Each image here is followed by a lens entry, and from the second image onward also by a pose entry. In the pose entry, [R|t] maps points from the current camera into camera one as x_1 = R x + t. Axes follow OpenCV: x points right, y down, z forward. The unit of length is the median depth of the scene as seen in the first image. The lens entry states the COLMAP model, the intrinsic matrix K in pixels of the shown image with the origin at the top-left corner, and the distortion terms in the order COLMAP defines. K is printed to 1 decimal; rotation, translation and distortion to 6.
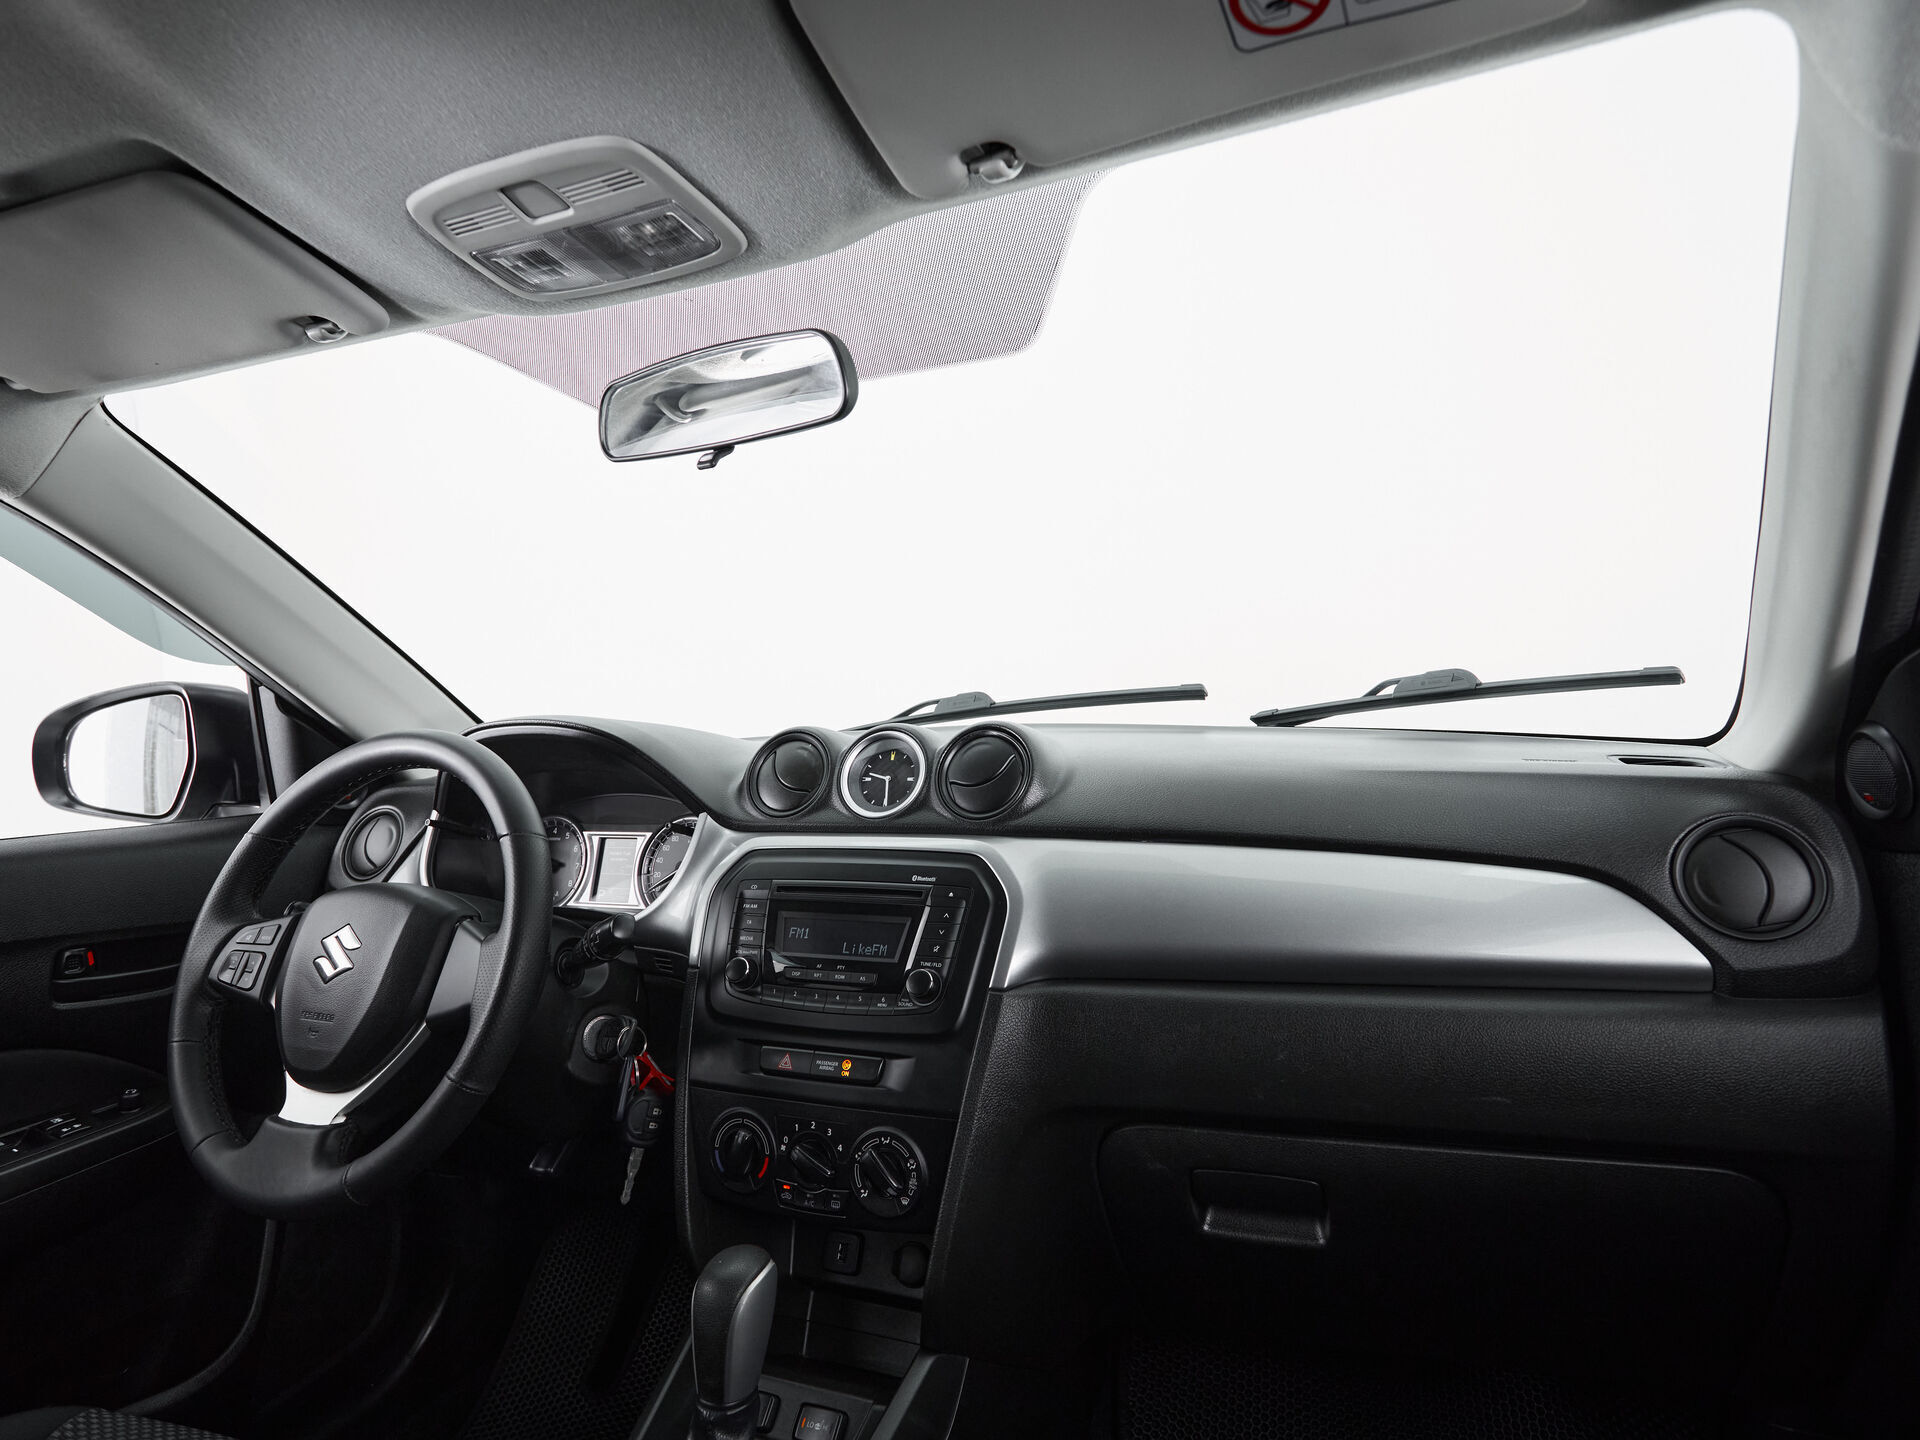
lens RADIAL K [[1064.2, 0, 960.0], [0, 1064.2, 720.0], [0, 0, 1]] dist [0.002991, 0.000179]
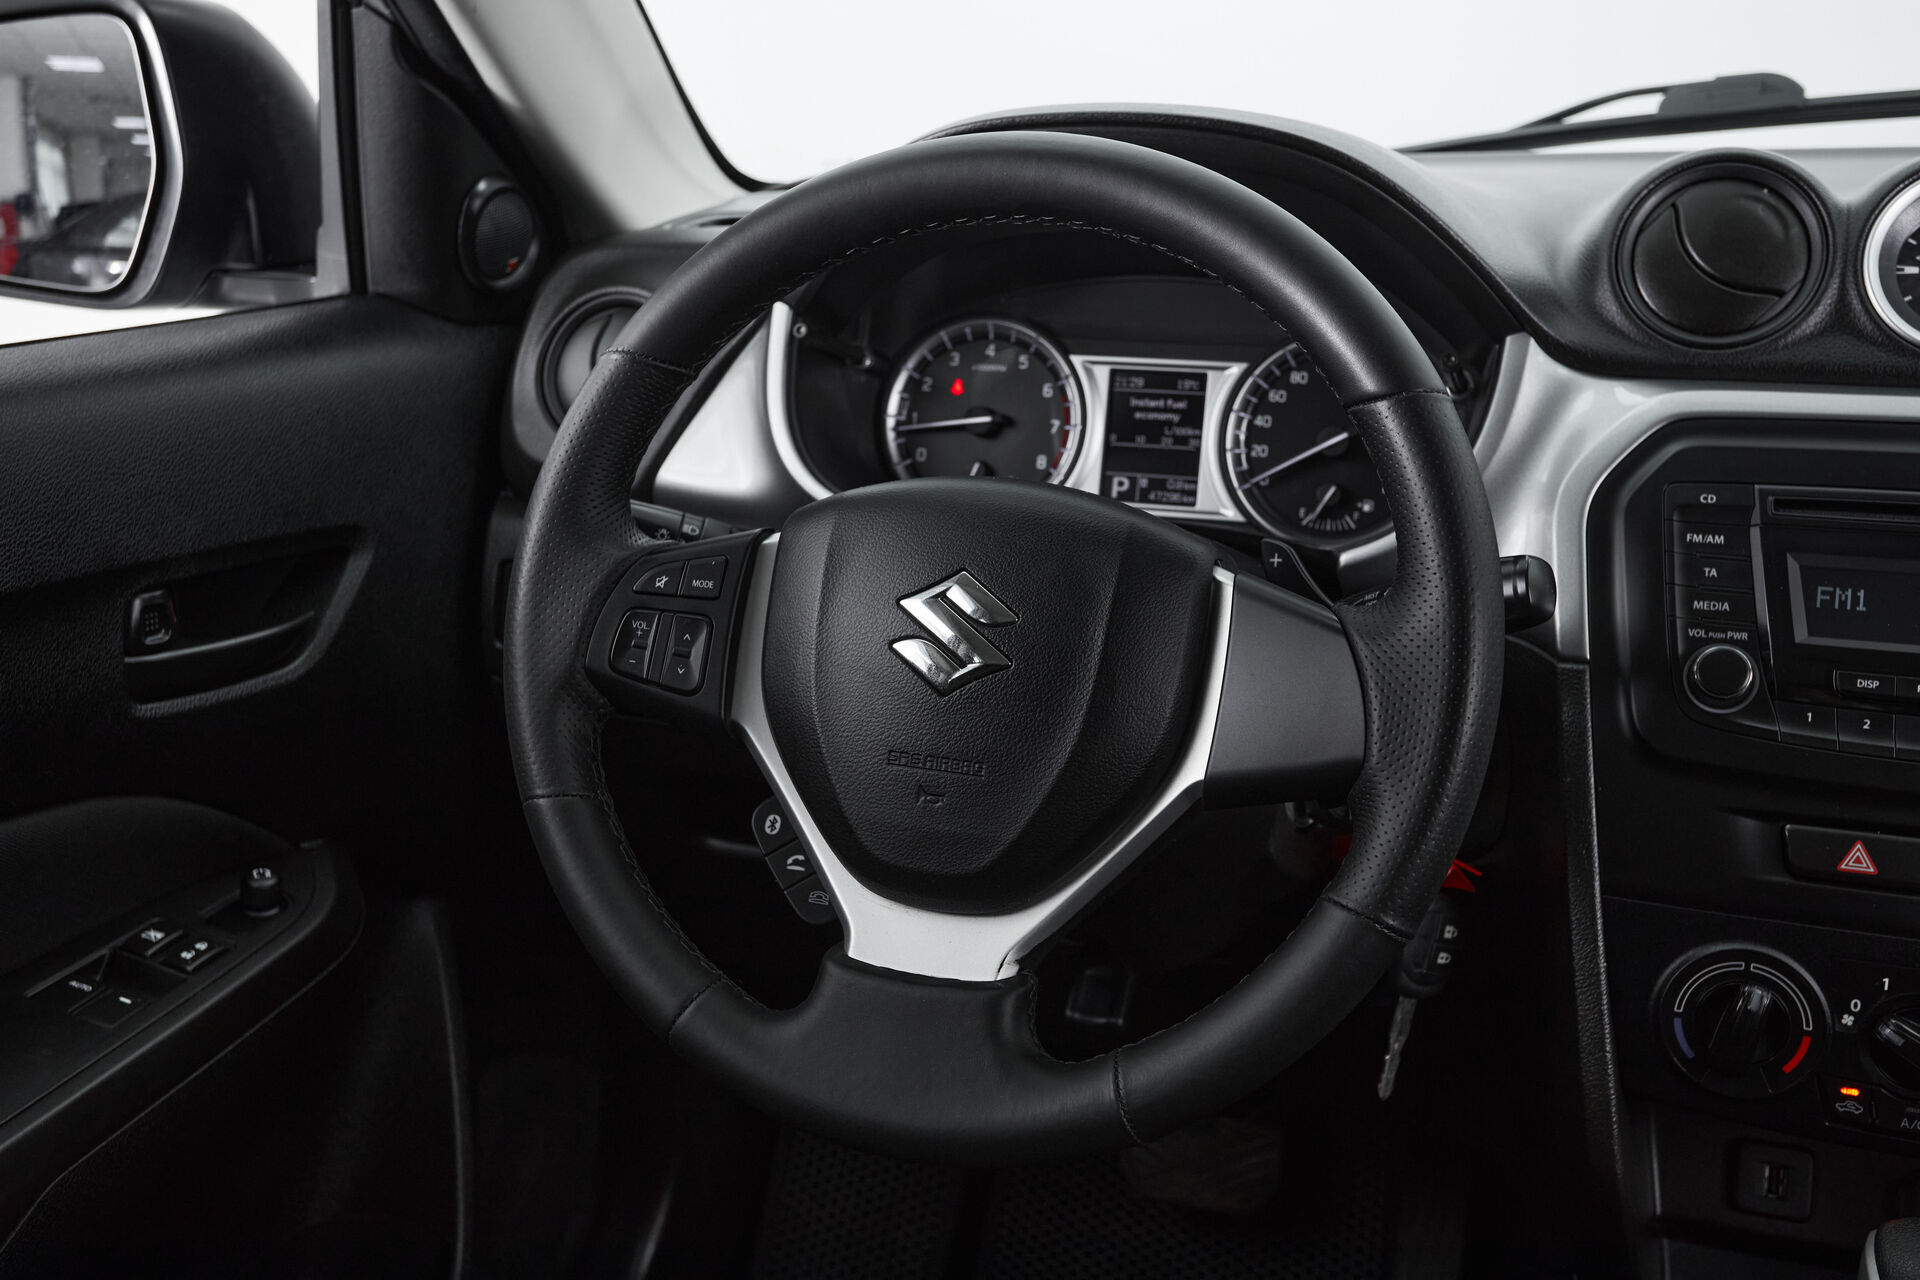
lens RADIAL K [[1906.1, 0, 960.0], [0, 1906.1, 640.0], [0, 0, 1]] dist [0.004812, 0.093435]
pose [[0.996996, 0.013462, 0.076274, -0.636959], [-0.033548, 0.962664, 0.268612, -0.000480], [-0.069810, -0.270364, 0.960224, 0.201485]]
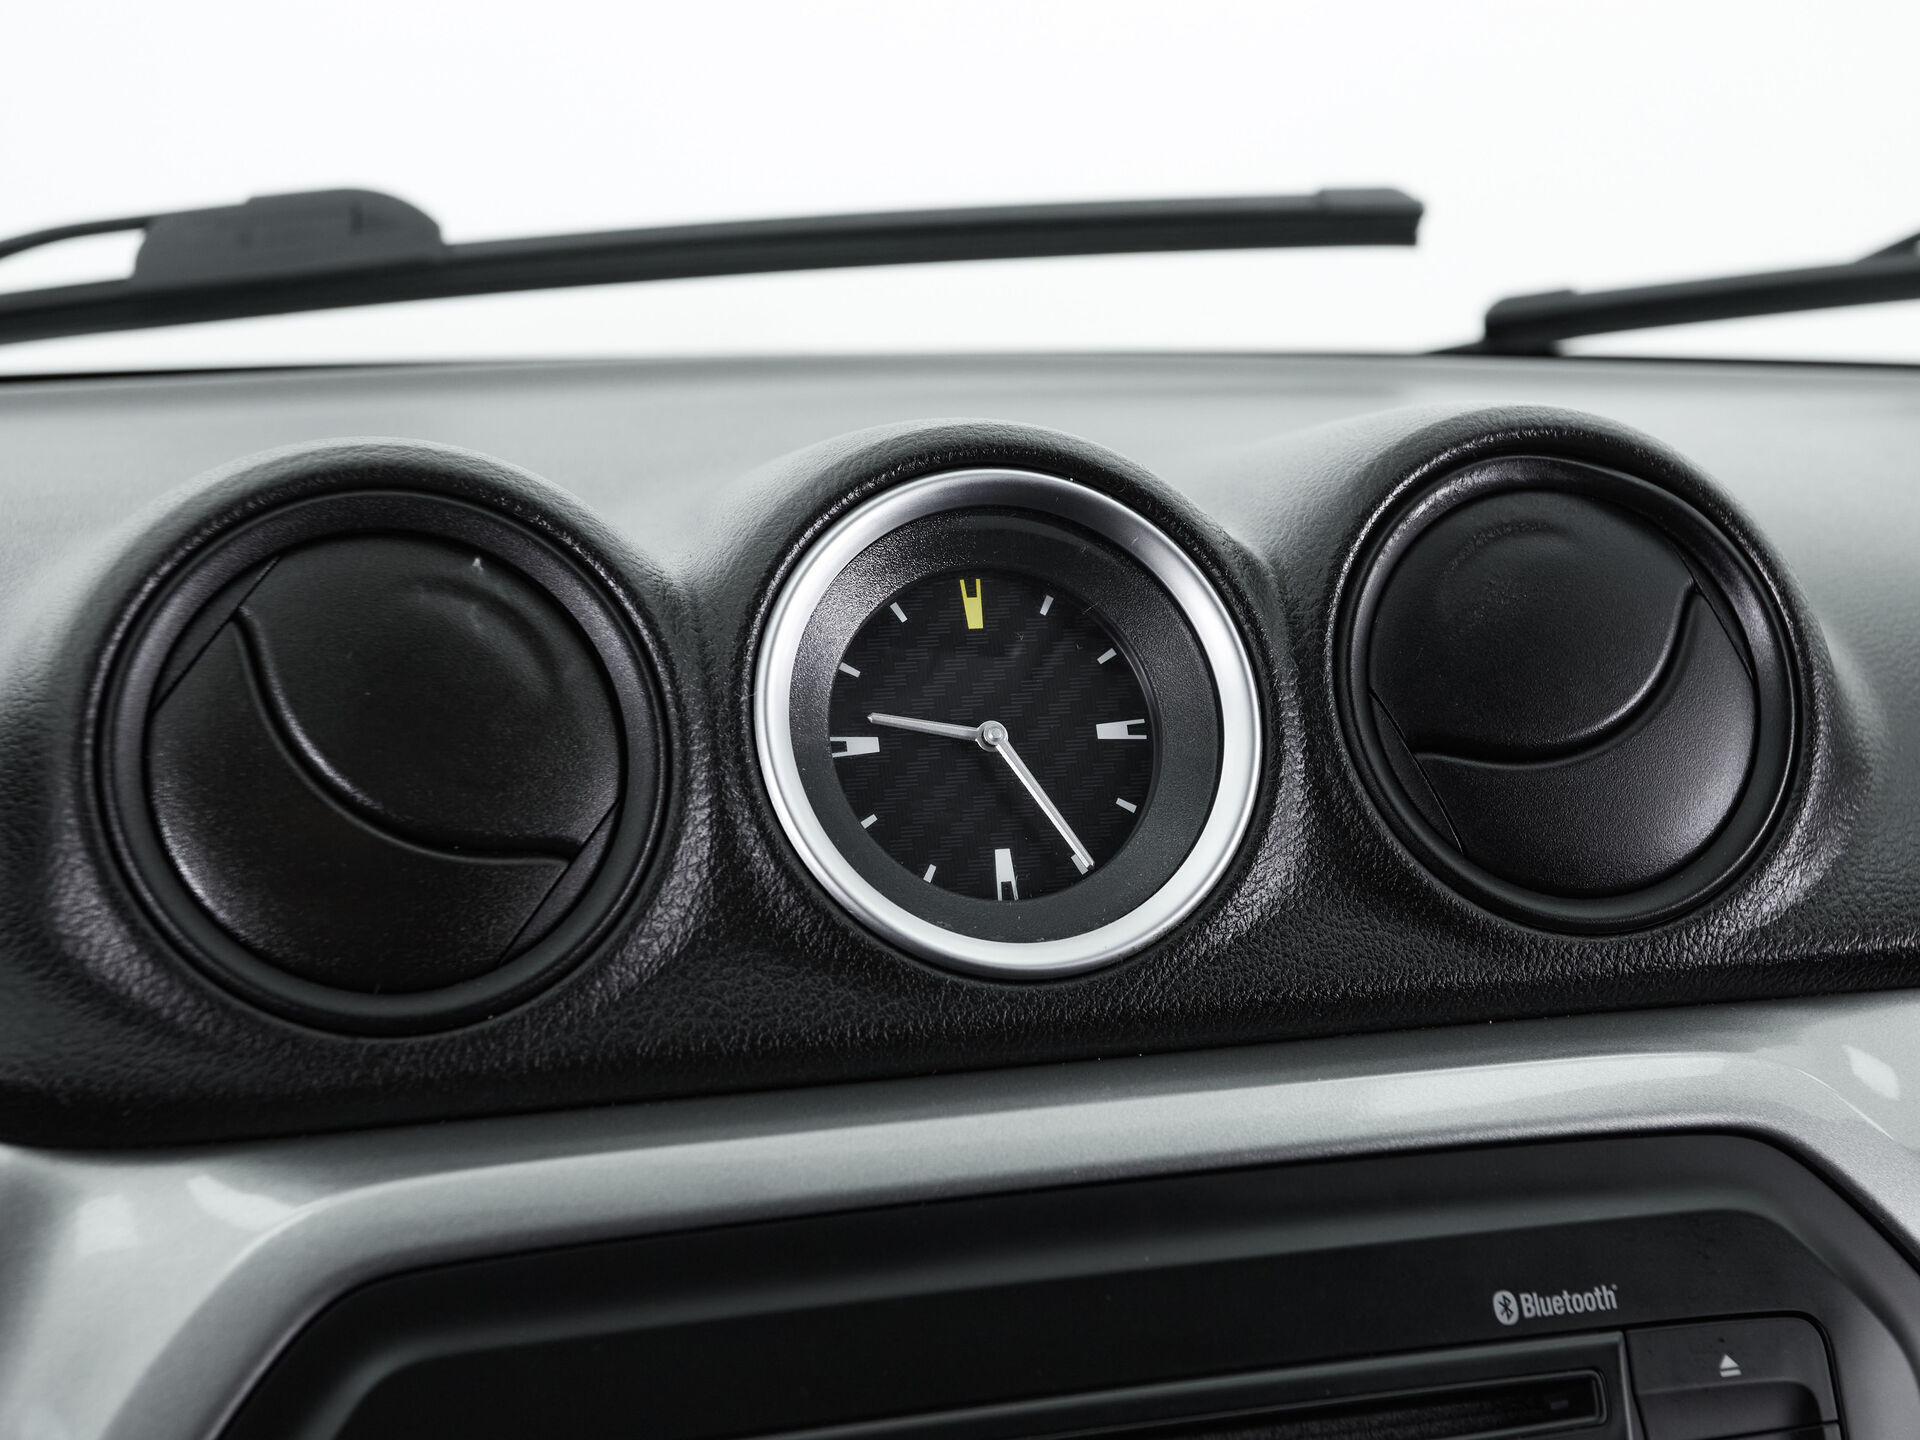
lens RADIAL K [[2993.3, 0, 959.5], [0, 2993.3, 818.9], [0, 0, 1]] dist [0.027803, 0.082741]
pose [[0.782368, -0.111069, 0.612833, -0.427786], [-0.013553, 0.980701, 0.195043, -0.032837], [-0.622669, -0.160901, 0.765764, 0.689763]]
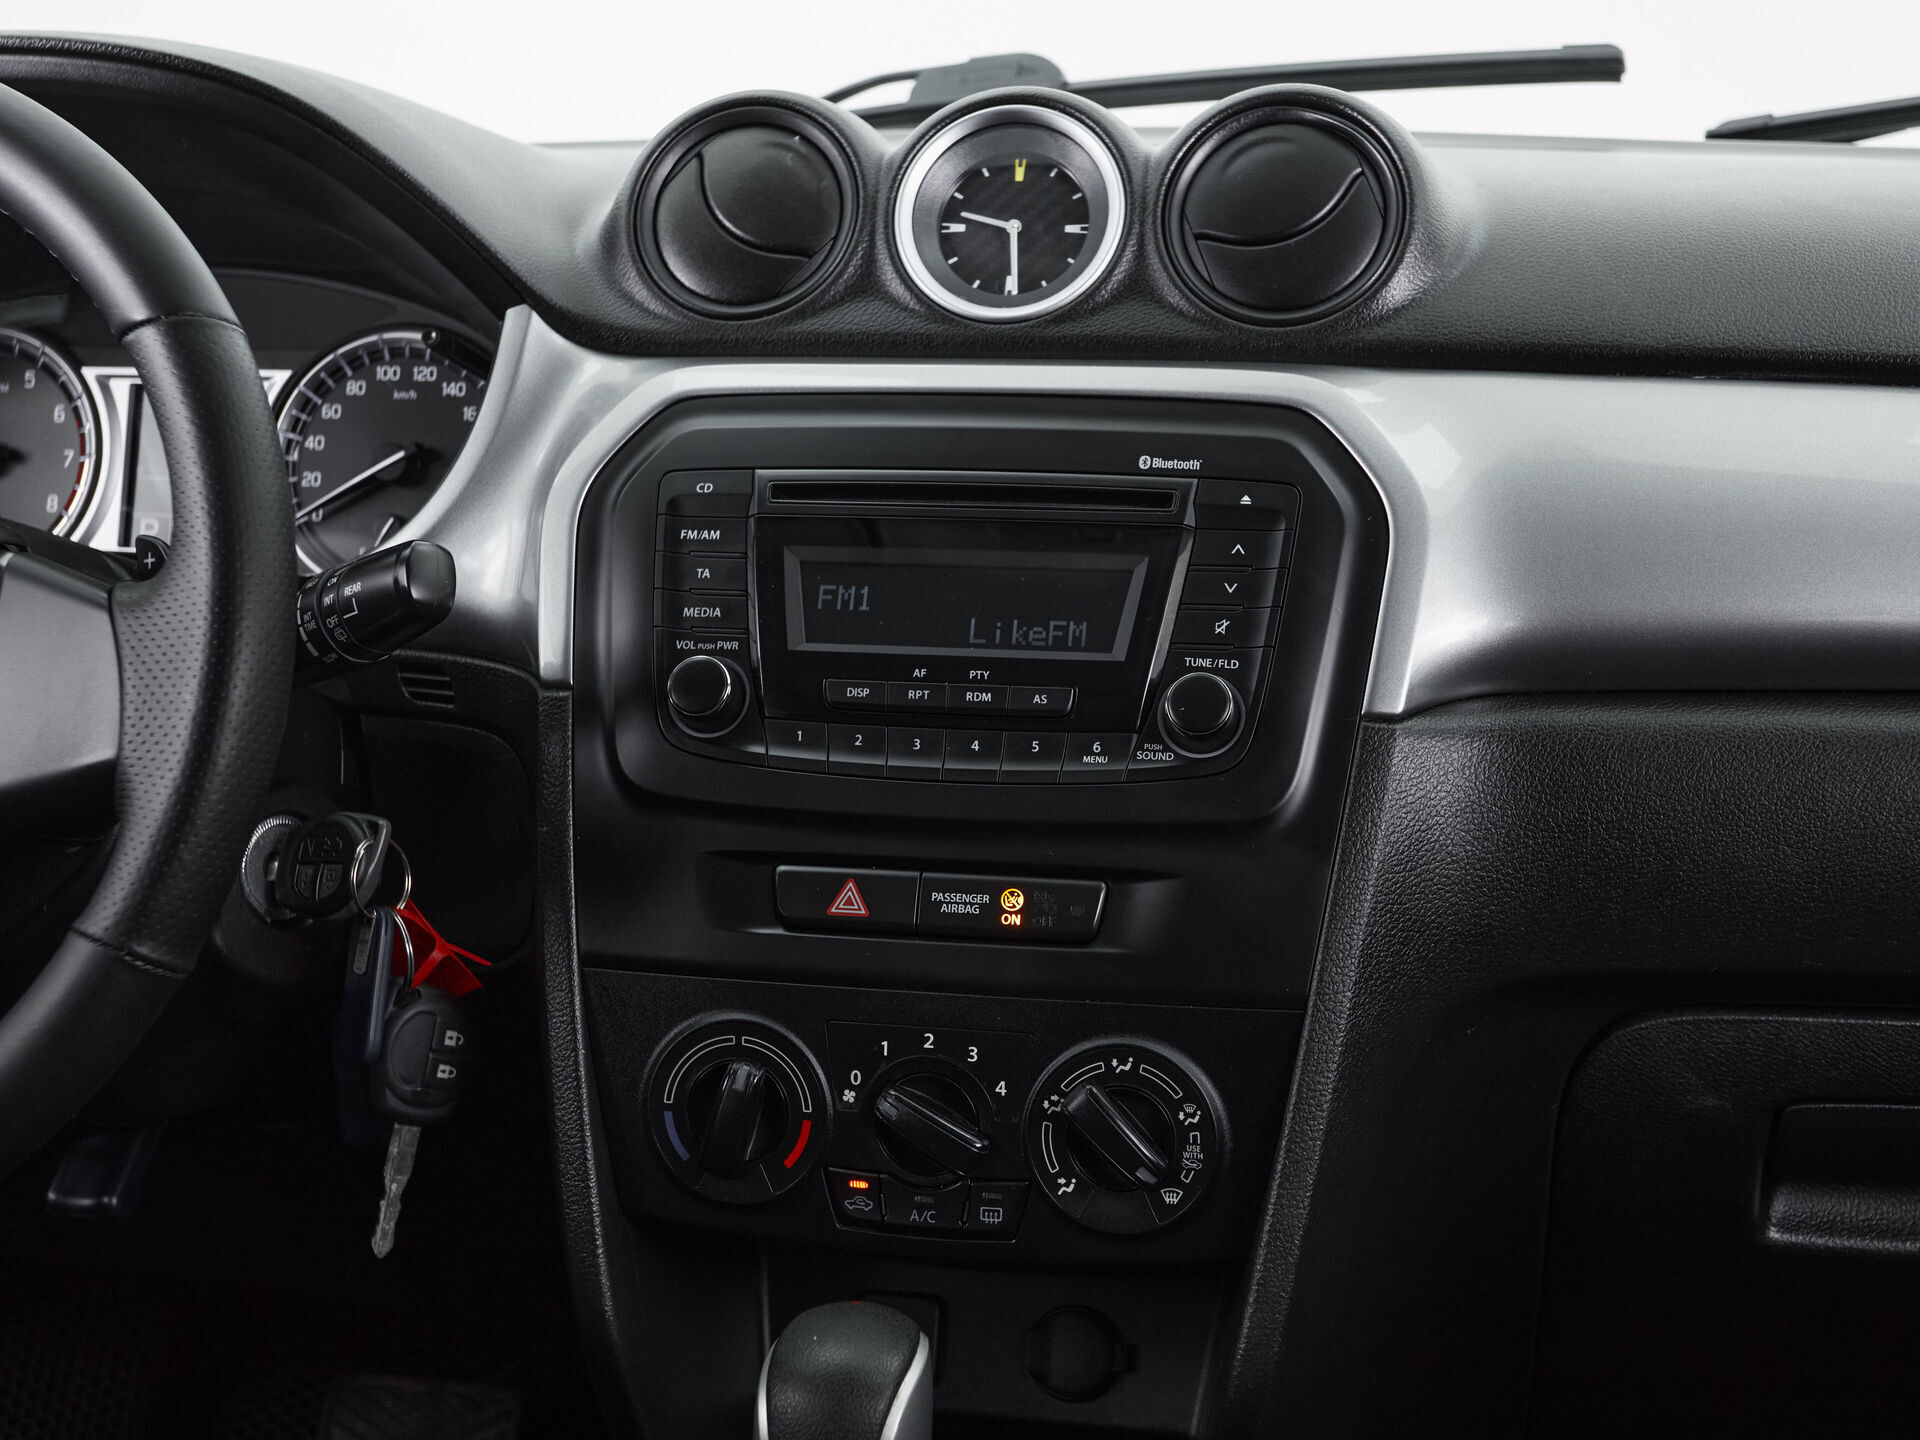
lens RADIAL K [[2545.9, 0, 960.0], [0, 2545.9, 720.0], [0, 0, 1]] dist [0.020058, 0.044167]
pose [[0.980248, -0.006013, 0.197681, -0.311108], [-0.031236, 0.982285, 0.184771, 0.068378], [-0.195290, -0.187296, 0.962695, 0.054591]]
